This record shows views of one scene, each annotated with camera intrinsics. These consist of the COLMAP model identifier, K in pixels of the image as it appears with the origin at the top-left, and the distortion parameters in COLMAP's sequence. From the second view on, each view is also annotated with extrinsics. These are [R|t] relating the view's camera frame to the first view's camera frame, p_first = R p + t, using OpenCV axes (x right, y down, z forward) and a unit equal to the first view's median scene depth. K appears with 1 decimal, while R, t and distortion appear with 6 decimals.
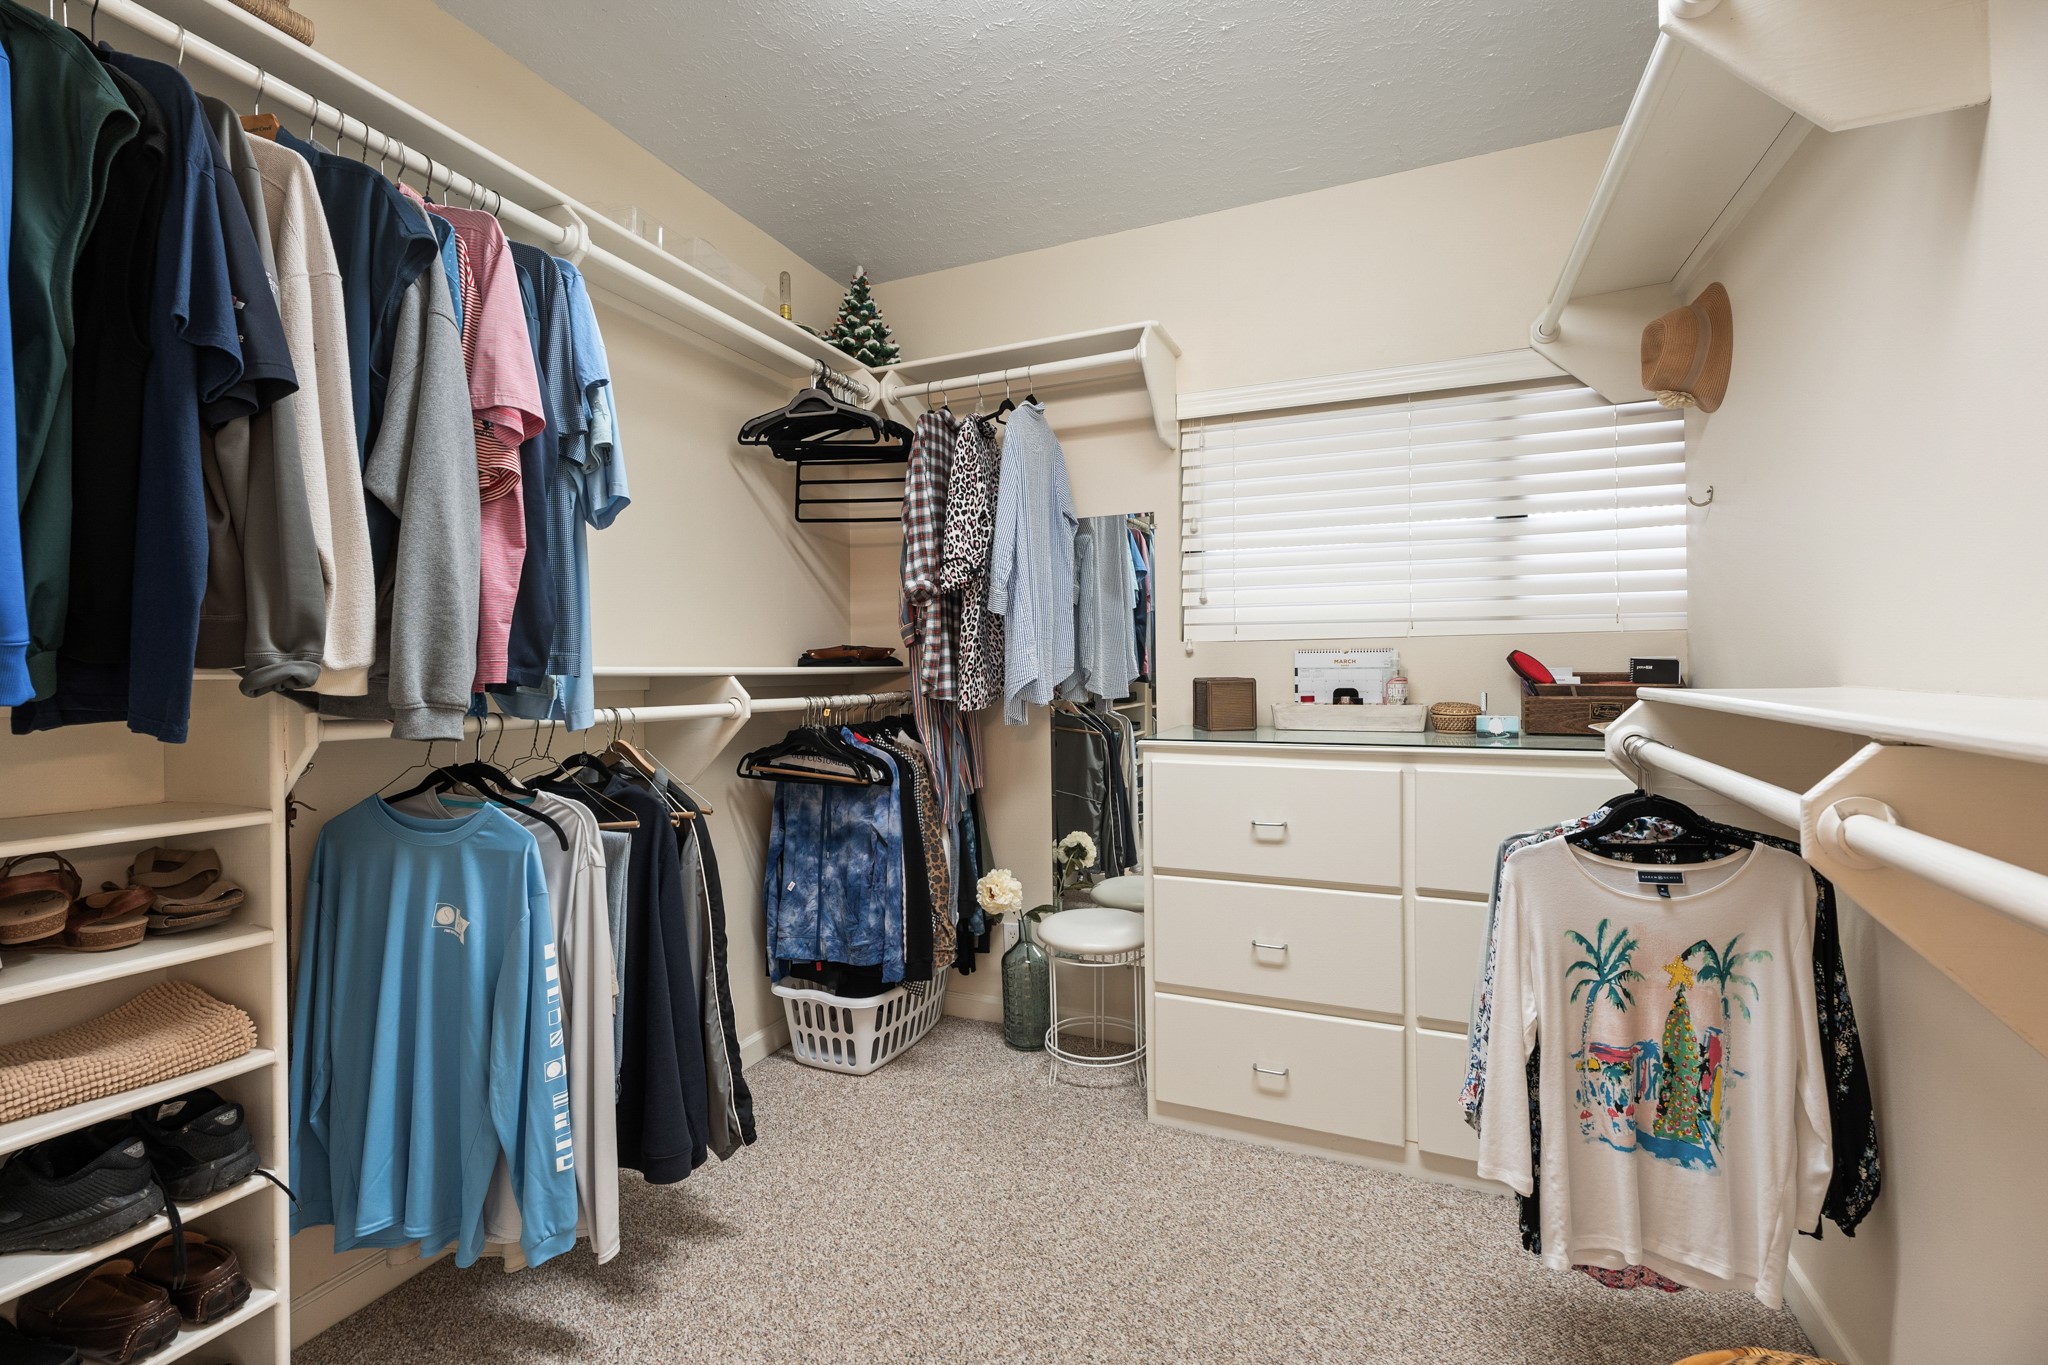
lens RADIAL K [[914.8, 0, 1022.1], [0, 914.8, 669.9], [0, 0, 1]] dist [0.000420, -0.000633]
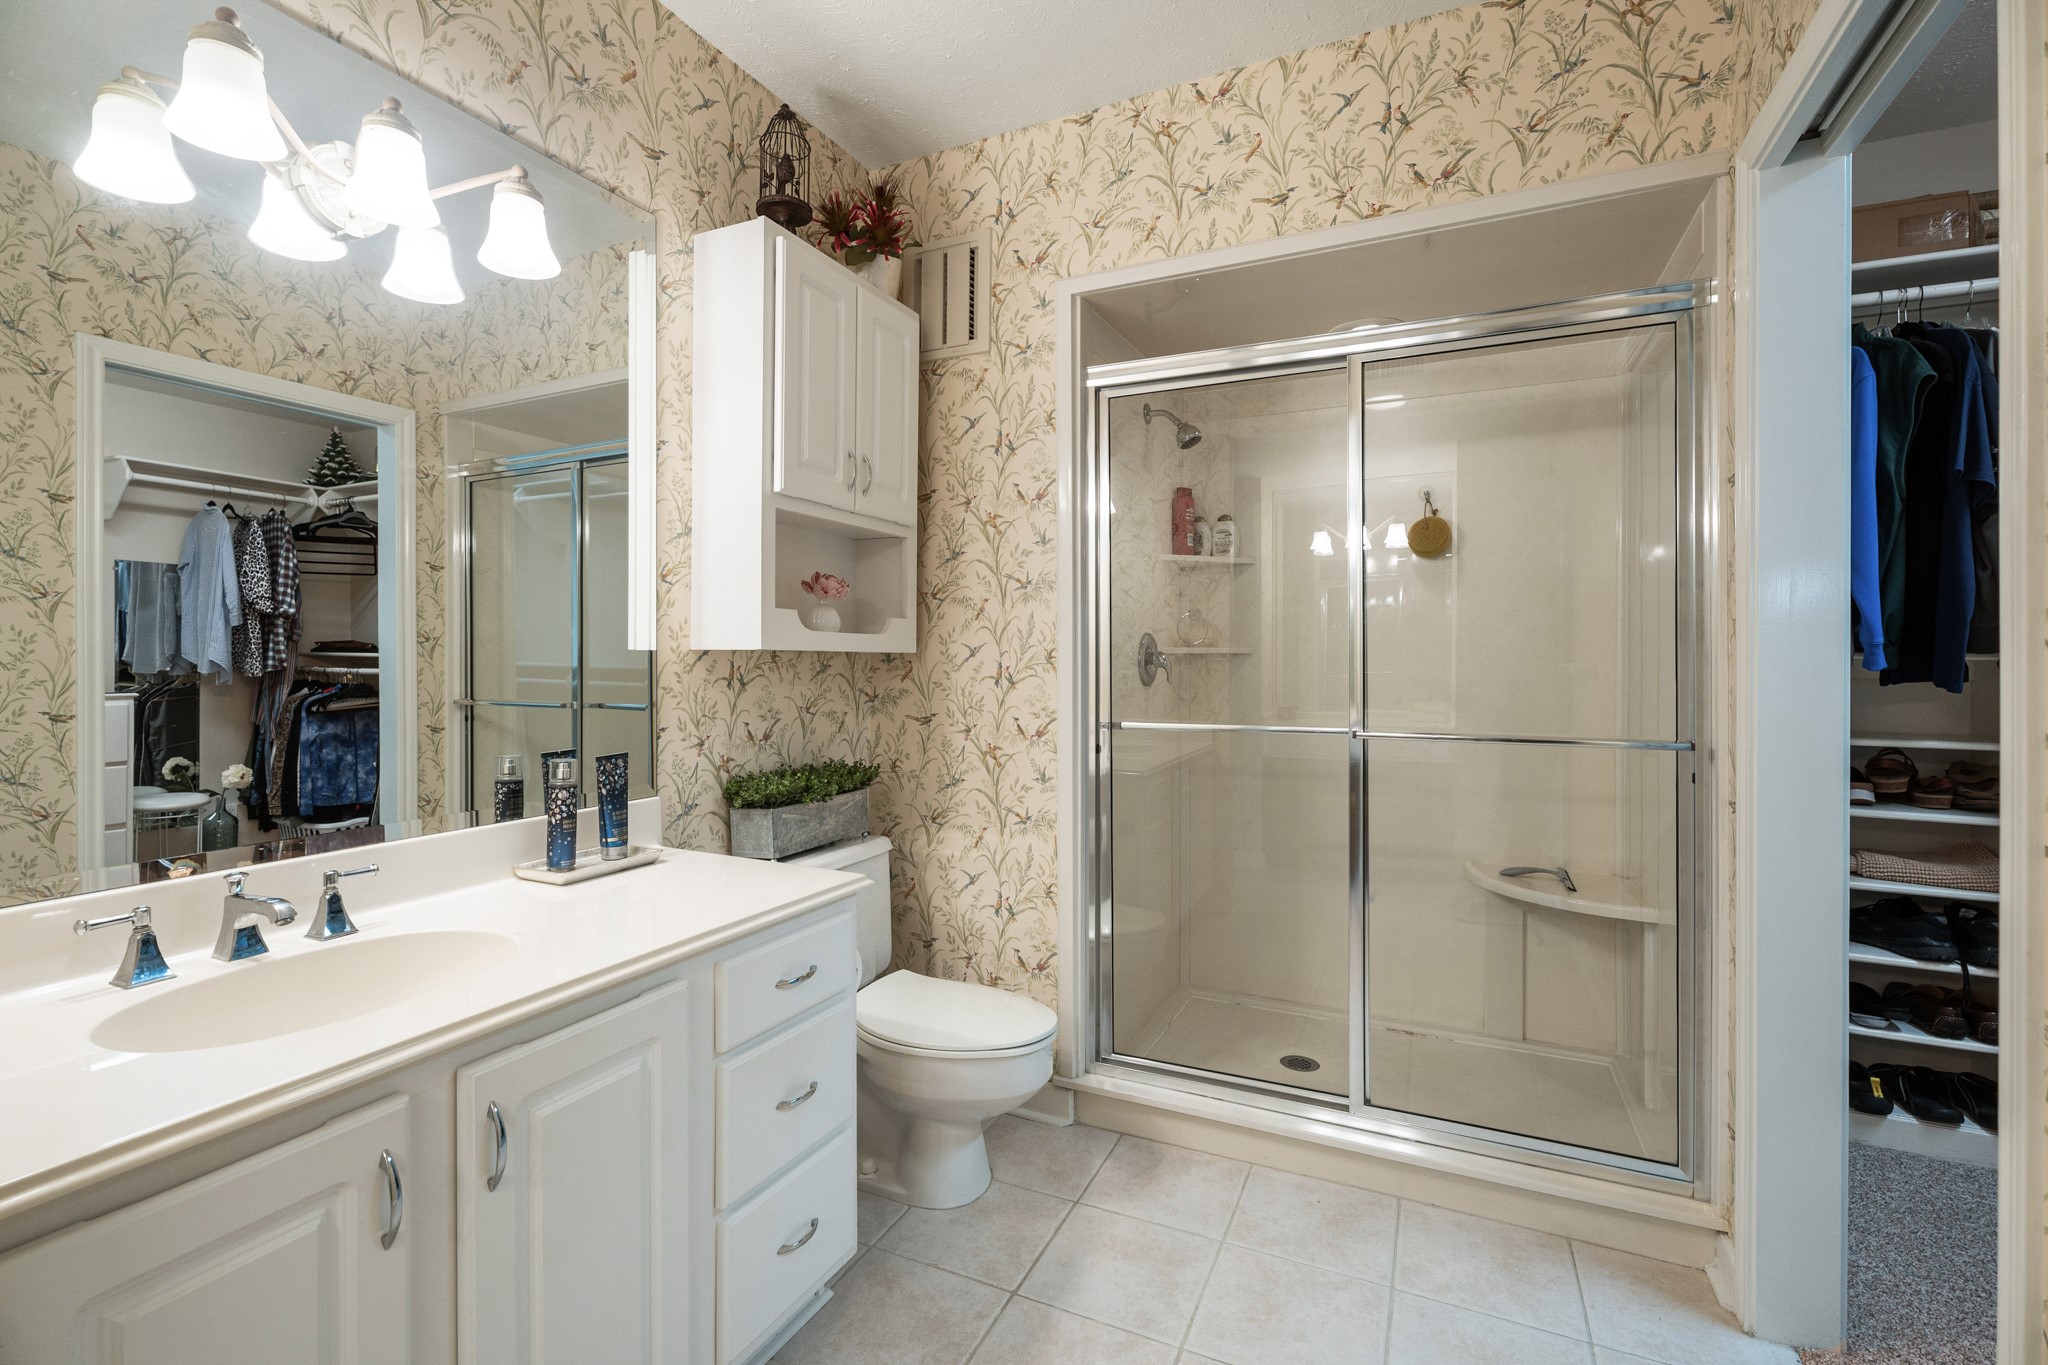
lens RADIAL K [[914.8, 0, 1019.0], [0, 914.8, 672.4], [0, 0, 1]] dist [0.000420, -0.000633]
pose [[-0.046023, 0.011172, -0.998878, 1.069473], [0.005373, 0.999926, 0.010936, 0.006265], [0.998926, -0.004863, -0.046080, -0.863217]]
